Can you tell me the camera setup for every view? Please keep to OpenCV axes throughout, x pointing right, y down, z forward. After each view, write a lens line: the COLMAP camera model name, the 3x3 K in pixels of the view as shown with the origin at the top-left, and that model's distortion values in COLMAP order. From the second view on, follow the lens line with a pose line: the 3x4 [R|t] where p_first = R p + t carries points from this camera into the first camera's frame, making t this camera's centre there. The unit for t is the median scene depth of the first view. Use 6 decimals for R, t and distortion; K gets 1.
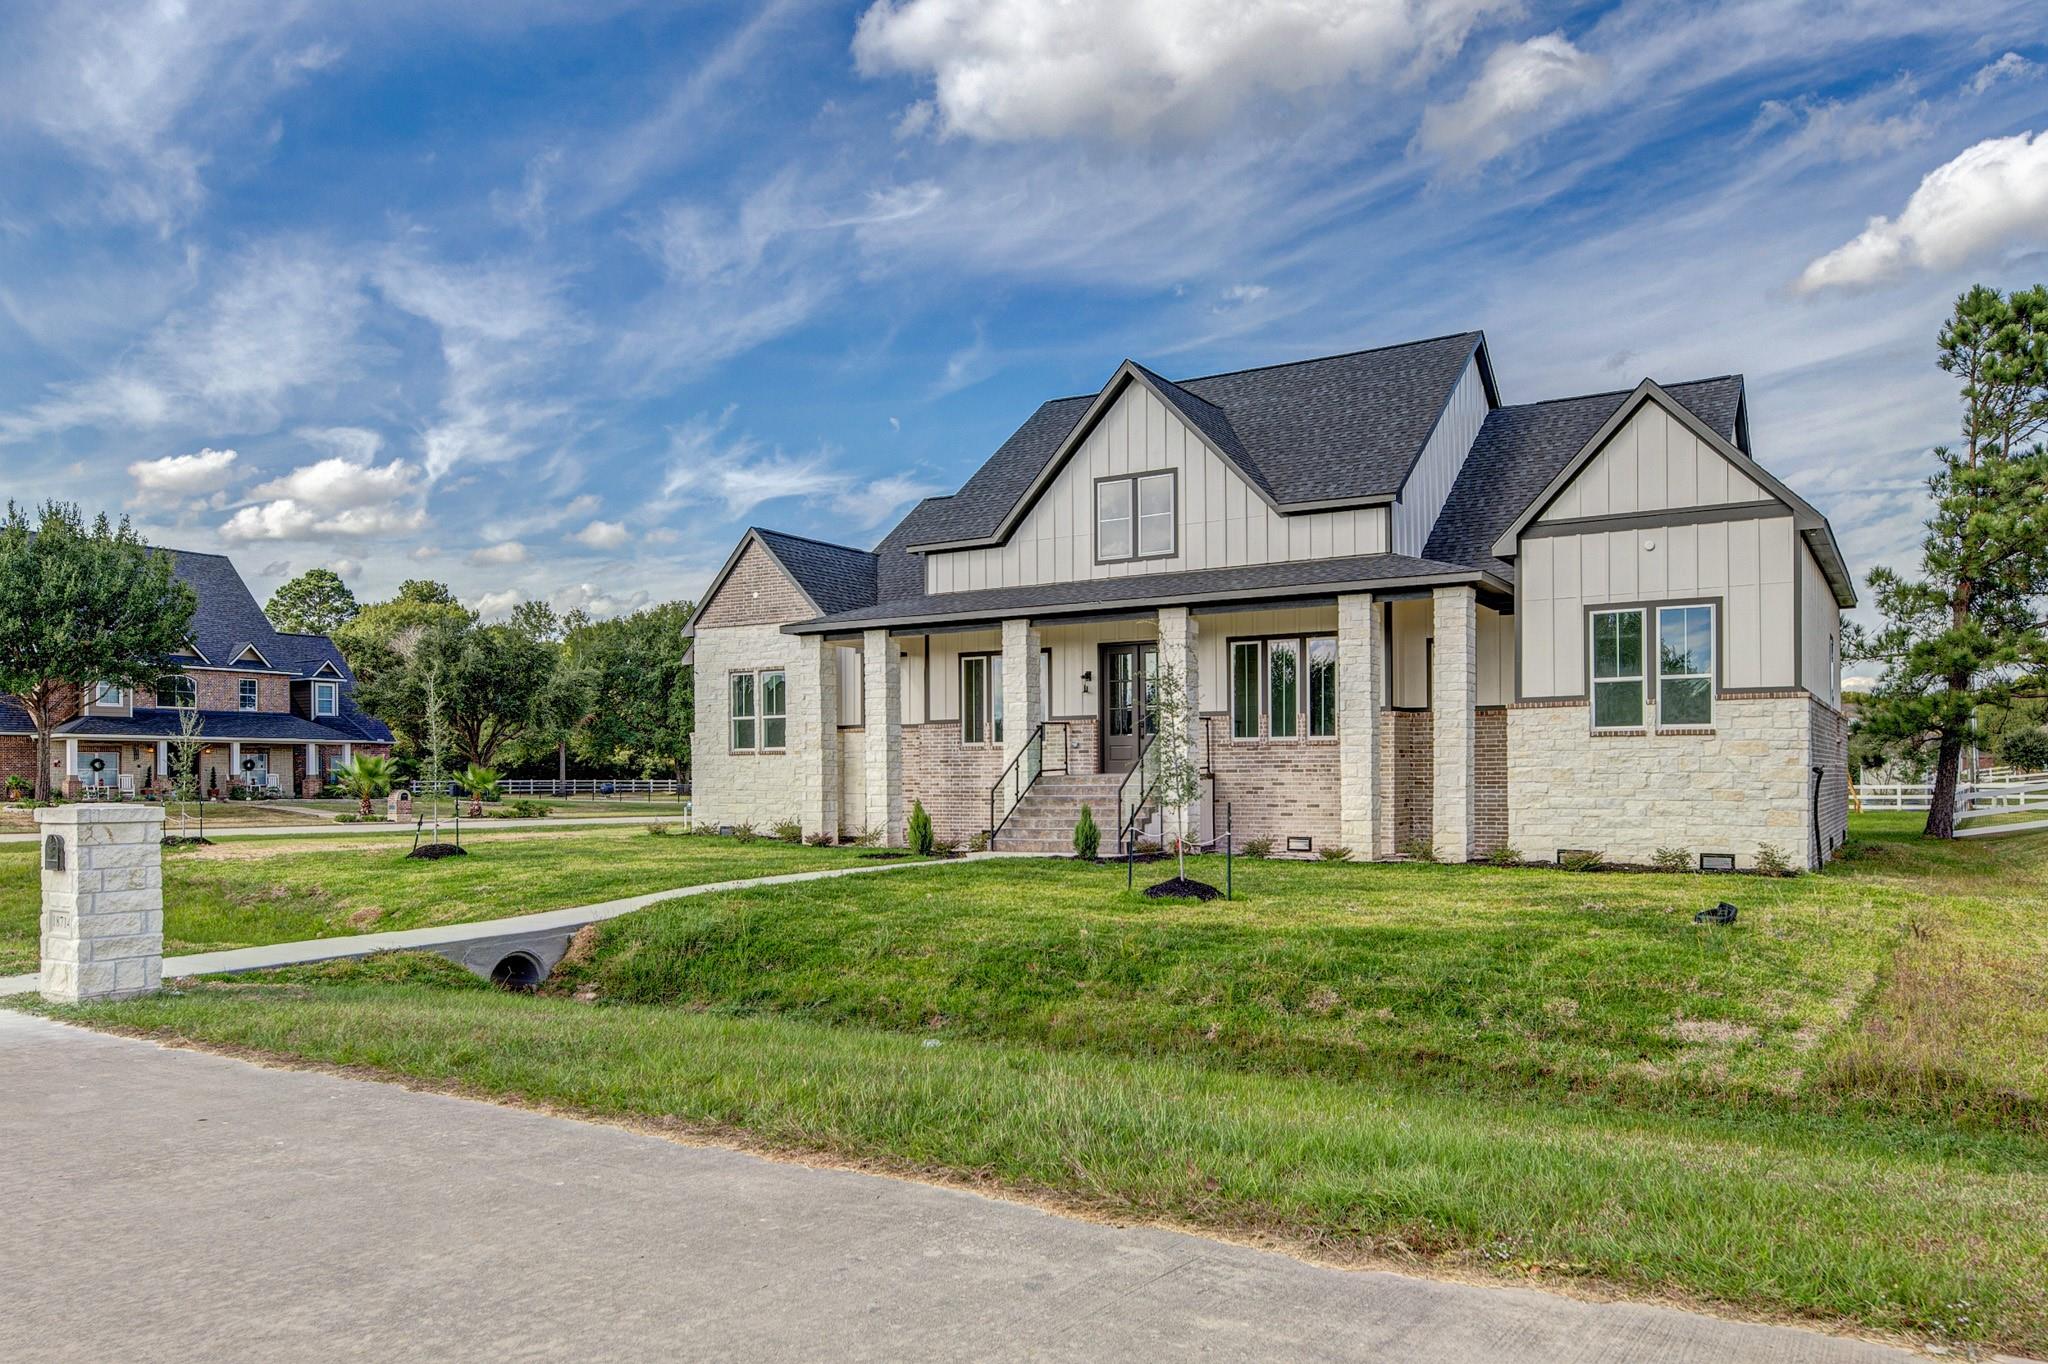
lens RADIAL K [[1420.0, 0, 1024.0], [0, 1420.0, 682.0], [0, 0, 1]] dist [0.005717, 0.000864]
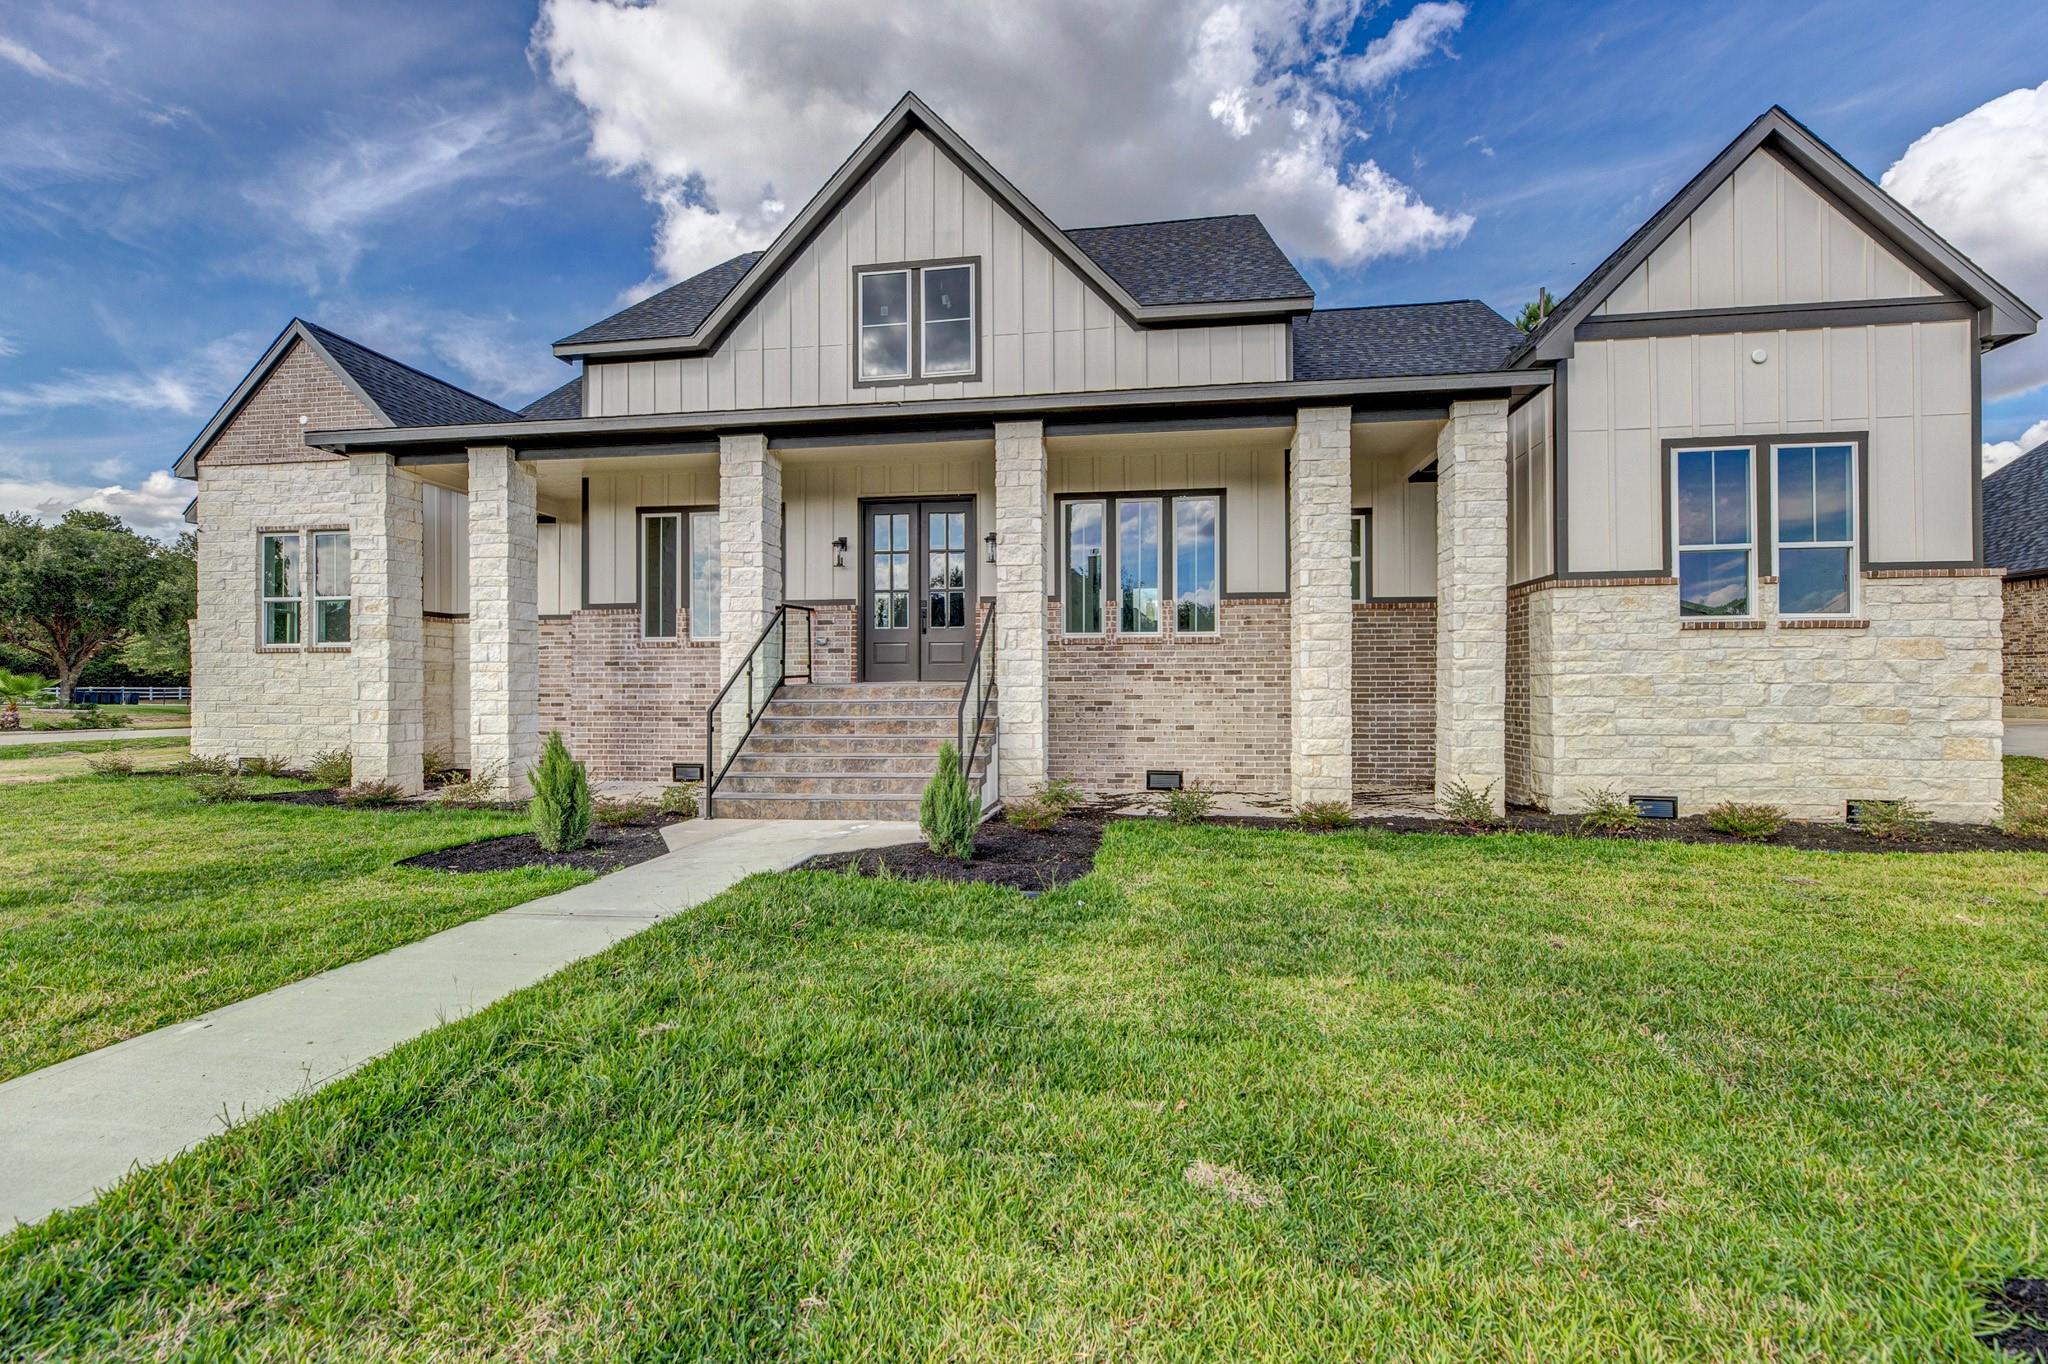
lens RADIAL K [[815.6, 0, 1026.3], [0, 815.6, 674.8], [0, 0, 1]] dist [-0.001977, -0.000005]
pose [[0.913208, 0.008652, 0.407401, -0.036192], [-0.029860, 0.998508, 0.045727, 0.039948], [-0.406397, -0.053923, 0.912104, 0.597911]]
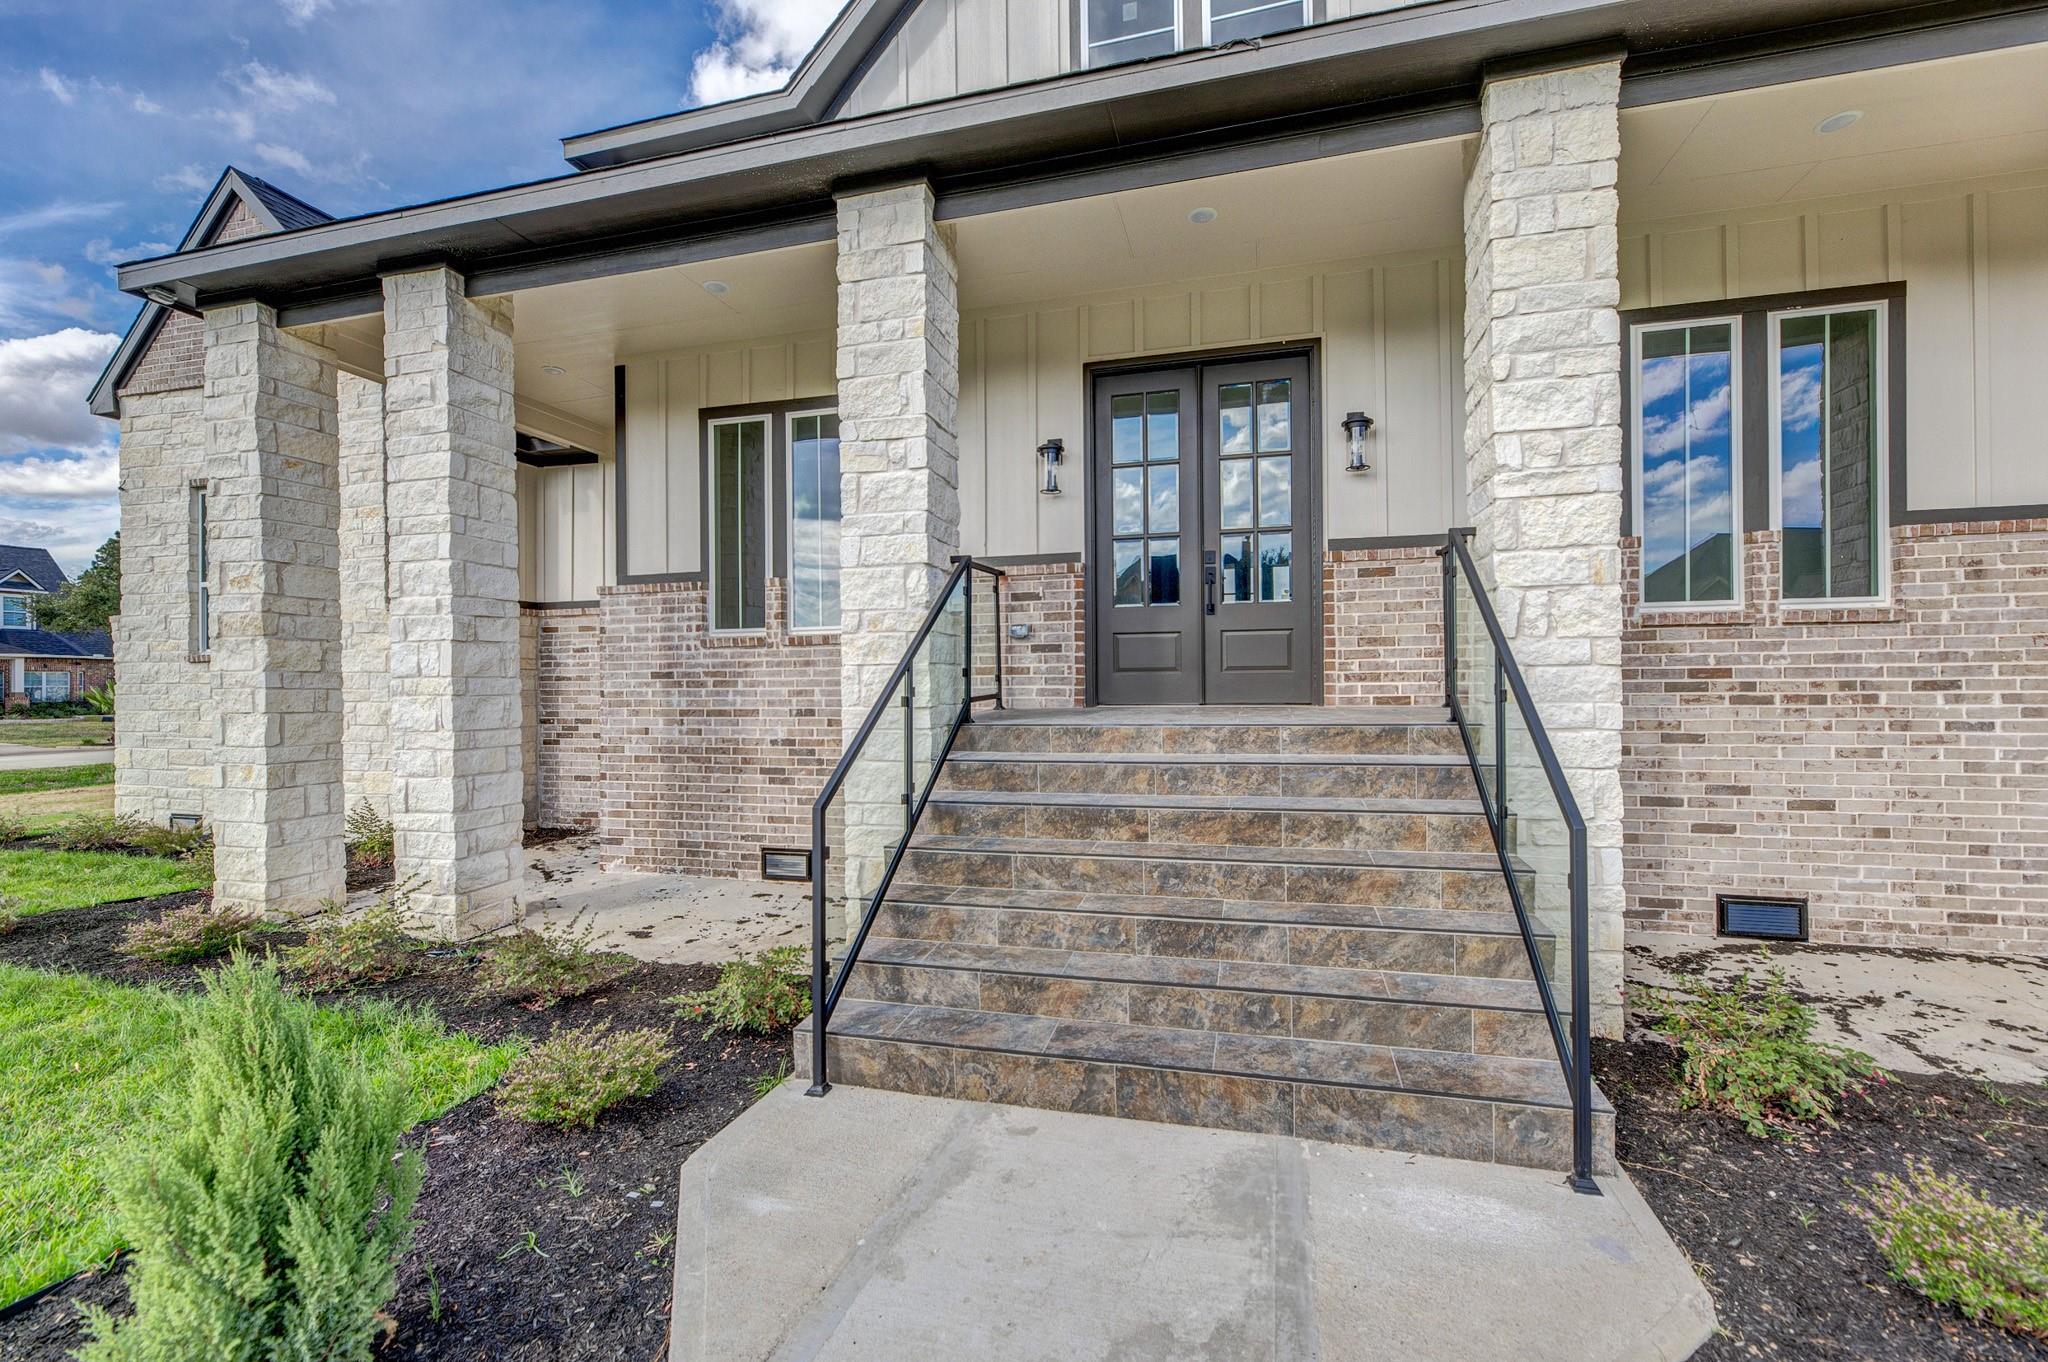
lens RADIAL K [[824.6, 0, 1036.8], [0, 824.6, 678.6], [0, 0, 1]] dist [-0.004118, 0.000876]
pose [[0.955051, -0.000650, 0.296442, -0.025465], [-0.016032, 0.998421, 0.053839, 0.045584], [-0.296008, -0.056172, 0.953532, 0.796422]]
